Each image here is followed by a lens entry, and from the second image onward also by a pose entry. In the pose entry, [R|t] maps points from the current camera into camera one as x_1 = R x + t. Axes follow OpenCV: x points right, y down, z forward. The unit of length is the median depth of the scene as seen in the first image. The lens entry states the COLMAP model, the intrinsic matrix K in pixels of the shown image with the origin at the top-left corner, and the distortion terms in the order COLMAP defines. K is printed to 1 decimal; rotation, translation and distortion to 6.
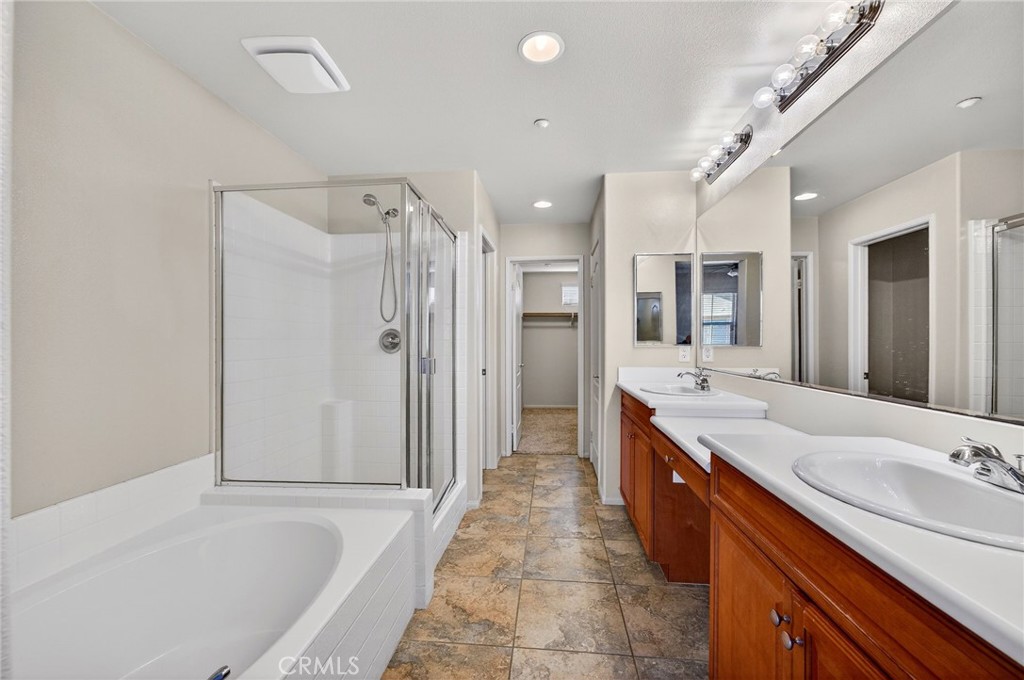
lens RADIAL K [[410.4, 0, 510.5], [0, 410.4, 341.8], [0, 0, 1]] dist [-0.001731, 0.004769]
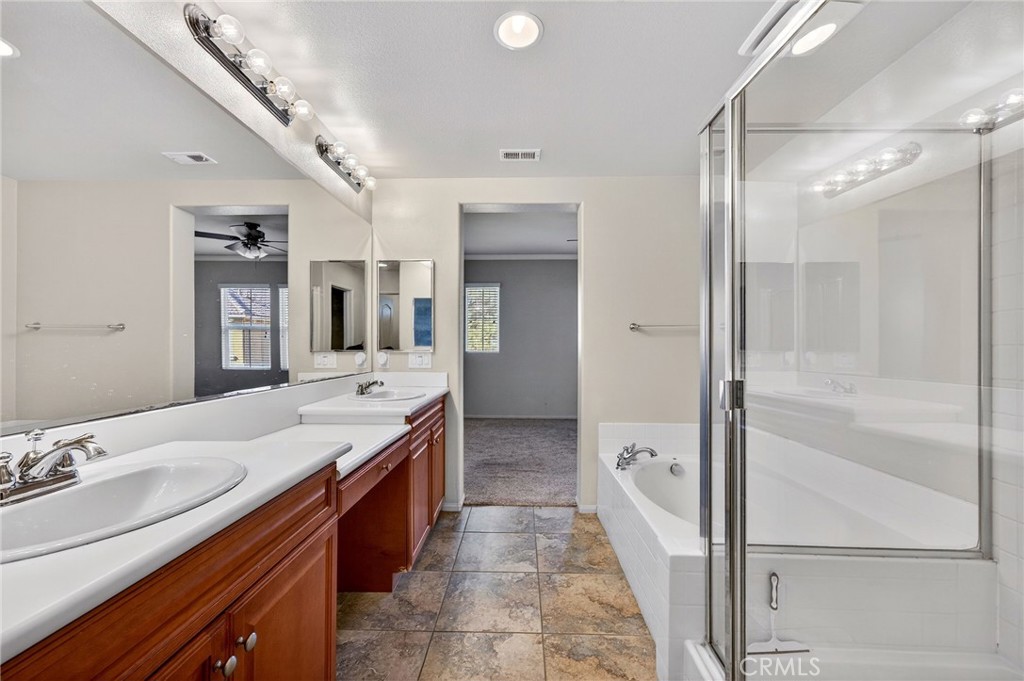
lens RADIAL K [[410.4, 0, 510.5], [0, 410.4, 342.3], [0, 0, 1]] dist [-0.001731, 0.004769]
pose [[-0.997273, -0.002807, -0.073743, 0.111386], [-0.002457, 0.999985, -0.004843, -0.006284], [0.073756, -0.004649, -0.997265, 1.351323]]
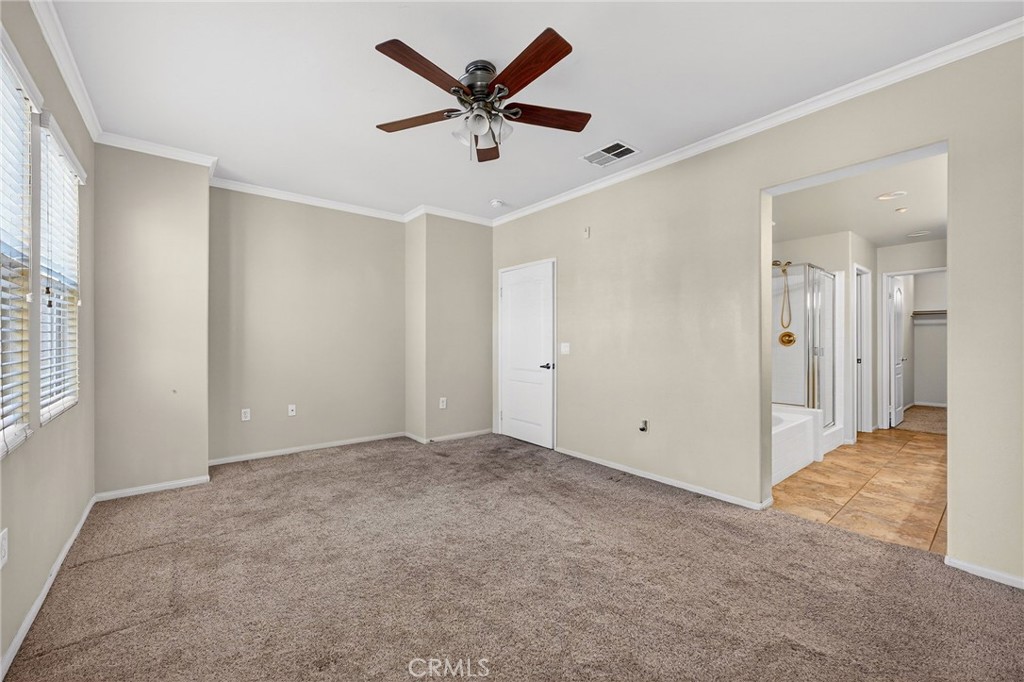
lens RADIAL K [[410.4, 0, 510.5], [0, 410.4, 342.8], [0, 0, 1]] dist [-0.001731, 0.004769]
pose [[0.707130, 0.002512, -0.707079, 0.126377], [0.002563, 0.999978, 0.006116, 0.001250], [0.707078, -0.006137, 0.707108, -1.221027]]
